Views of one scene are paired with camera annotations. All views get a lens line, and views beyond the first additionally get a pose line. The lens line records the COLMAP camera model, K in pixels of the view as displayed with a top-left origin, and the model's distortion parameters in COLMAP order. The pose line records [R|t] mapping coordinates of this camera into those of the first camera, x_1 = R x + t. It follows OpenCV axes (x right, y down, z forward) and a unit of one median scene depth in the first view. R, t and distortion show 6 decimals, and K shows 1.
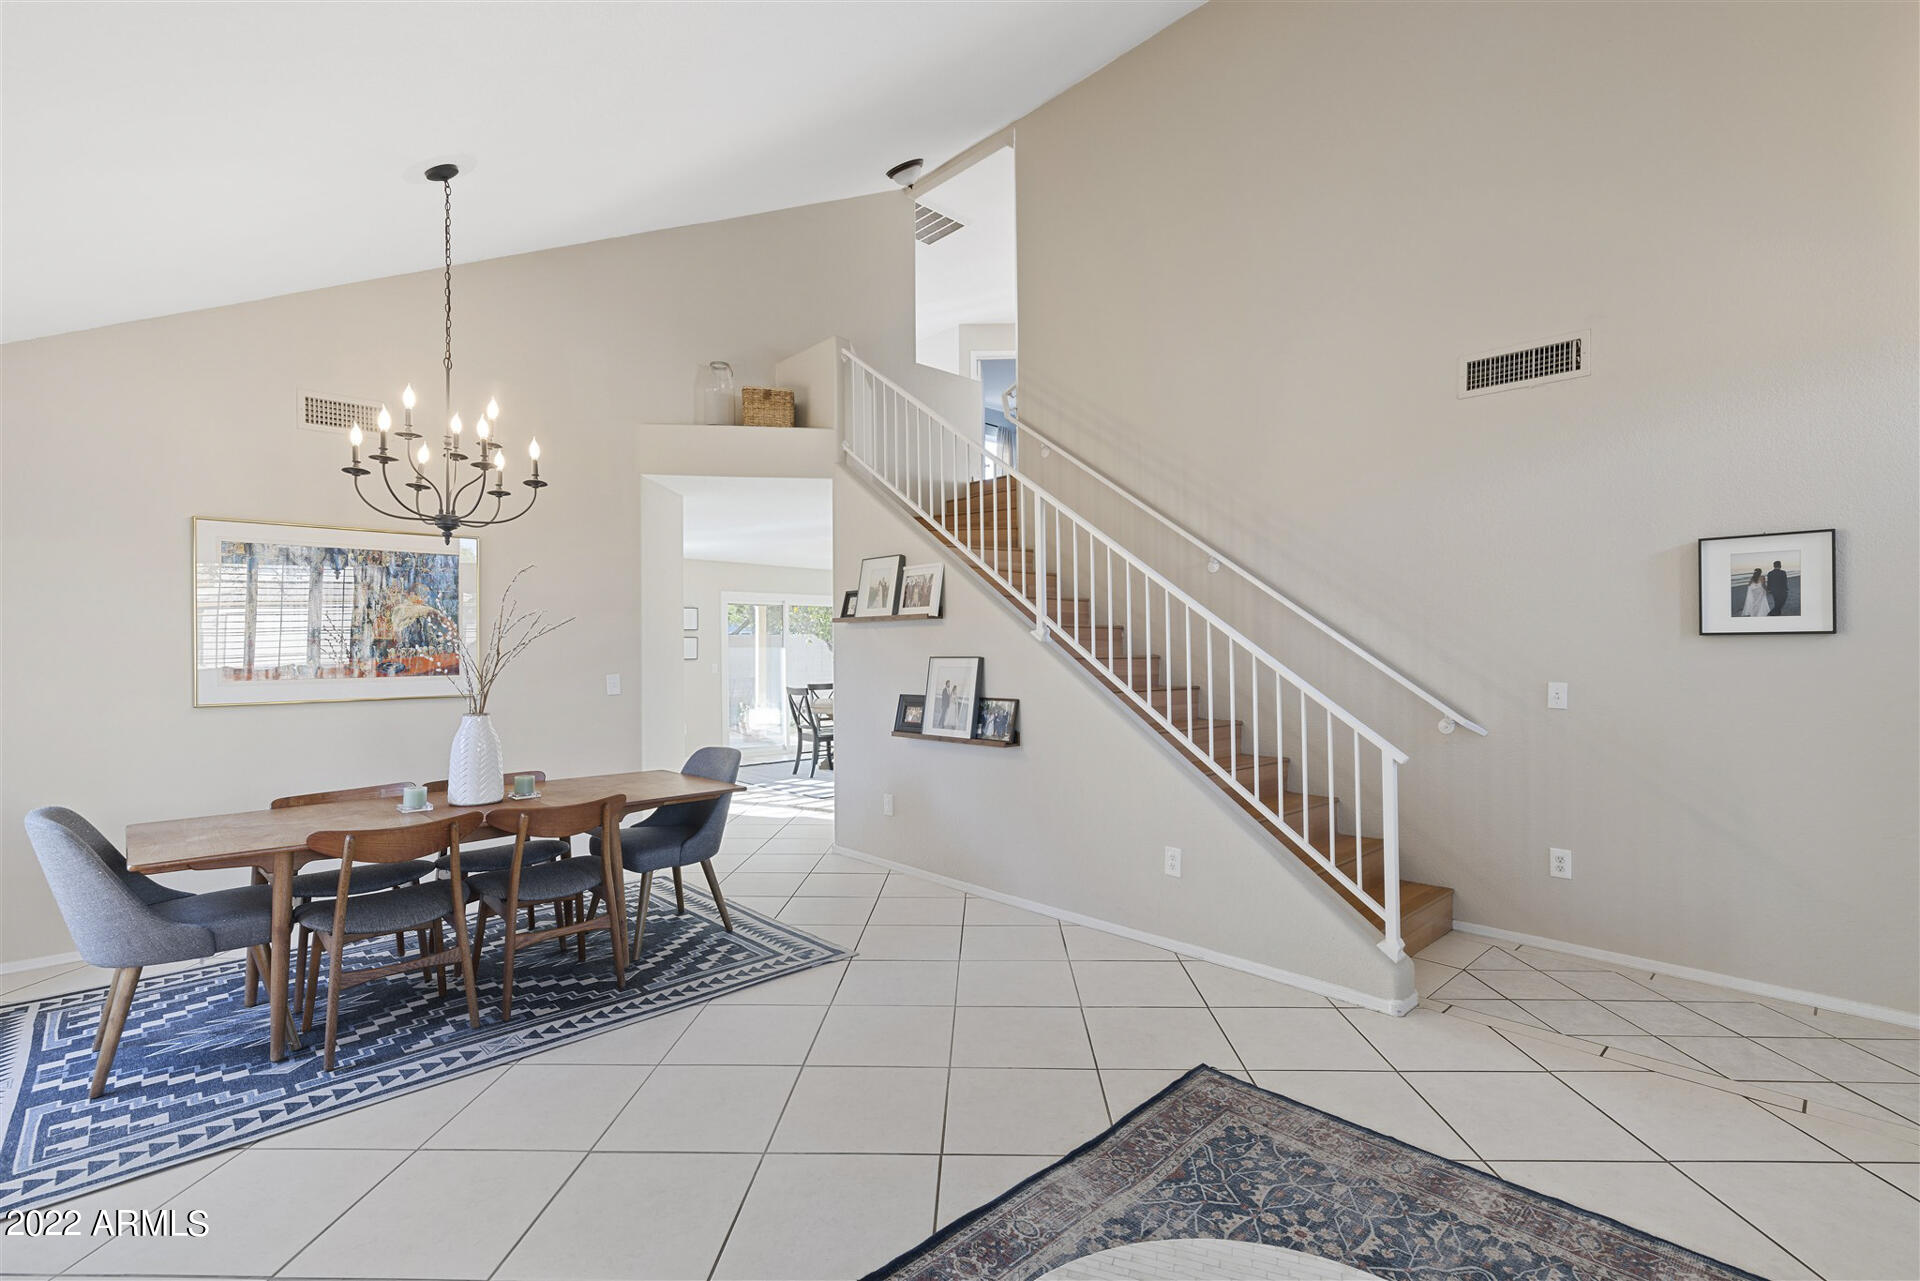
lens RADIAL K [[864.5, 0, 967.8], [0, 864.5, 636.4], [0, 0, 1]] dist [0.005321, 0.000289]
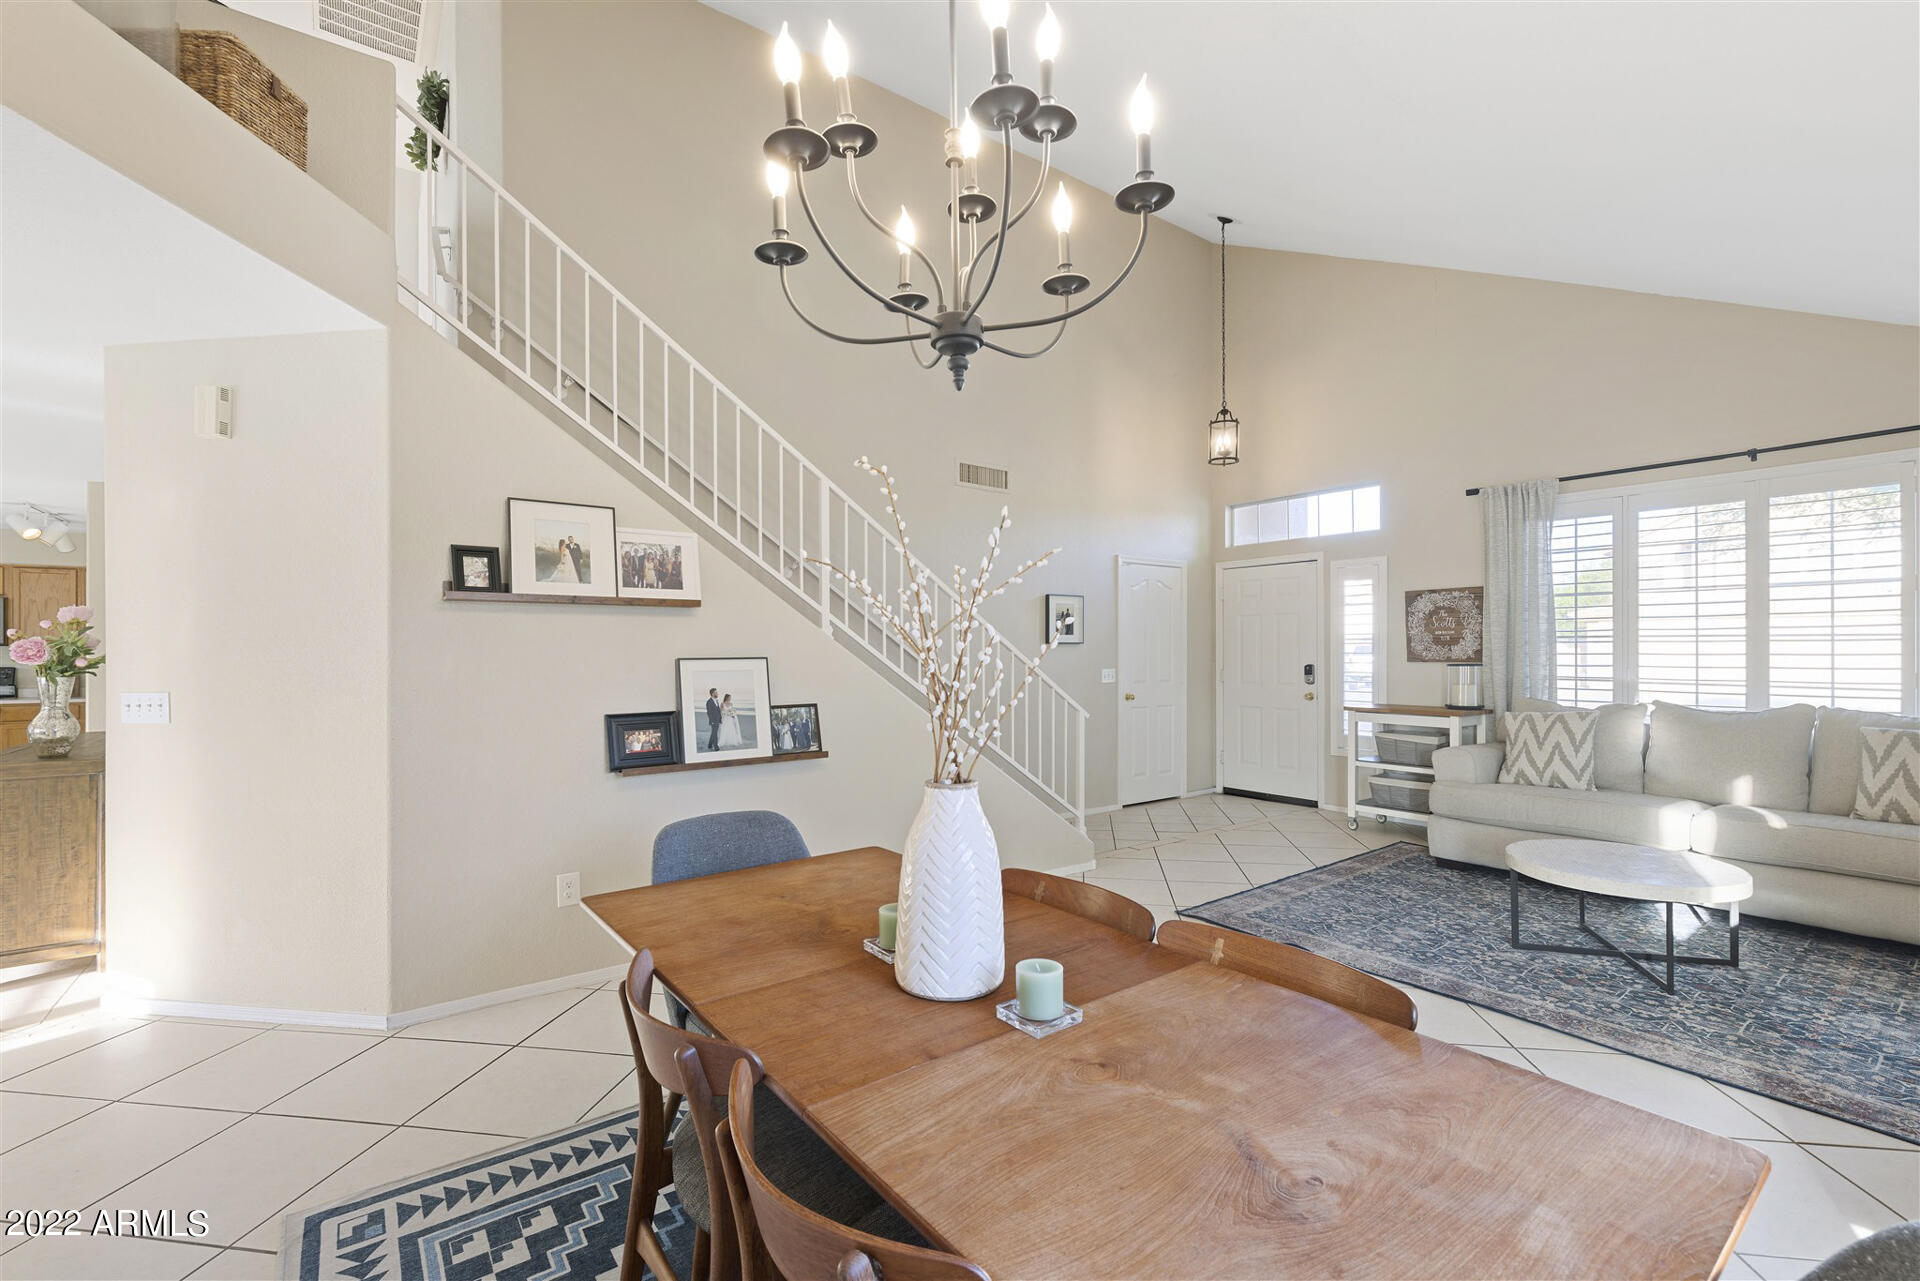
lens RADIAL K [[834.2, 0, 964.0], [0, 834.2, 648.2], [0, 0, 1]] dist [-0.000600, 0.000047]
pose [[0.116145, 0.008362, 0.993197, -0.949896], [-0.017185, 0.999832, -0.006408, 0.020093], [-0.993084, -0.016324, 0.116269, 0.888253]]
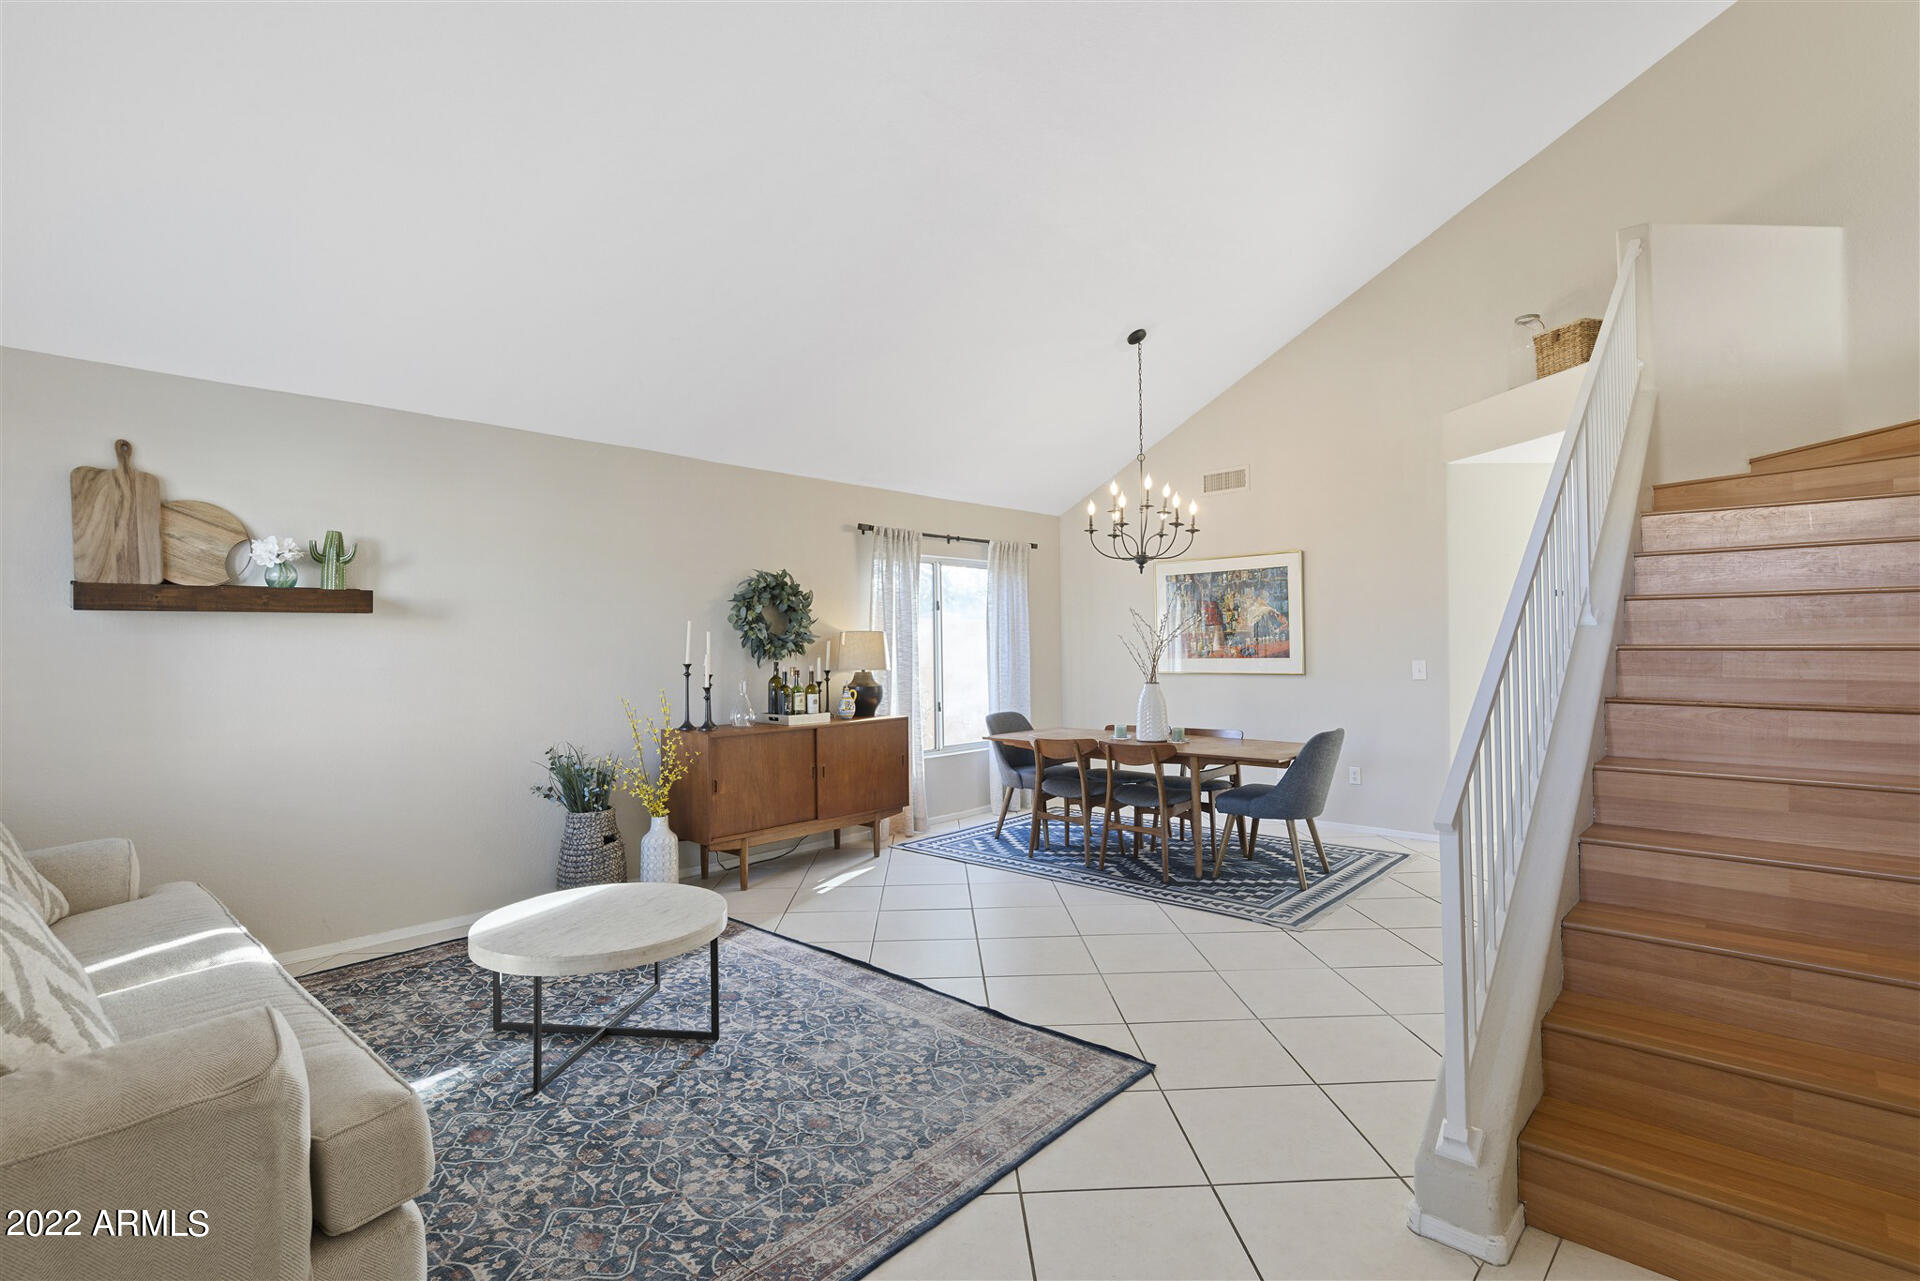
lens RADIAL K [[914.2, 0, 965.1], [0, 914.2, 642.3], [0, 0, 1]] dist [0.000674, -0.000049]
pose [[0.063642, 0.003241, -0.997968, 0.951620], [0.030444, 0.999523, 0.005188, -0.001004], [0.997508, -0.030712, 0.063513, 0.534783]]
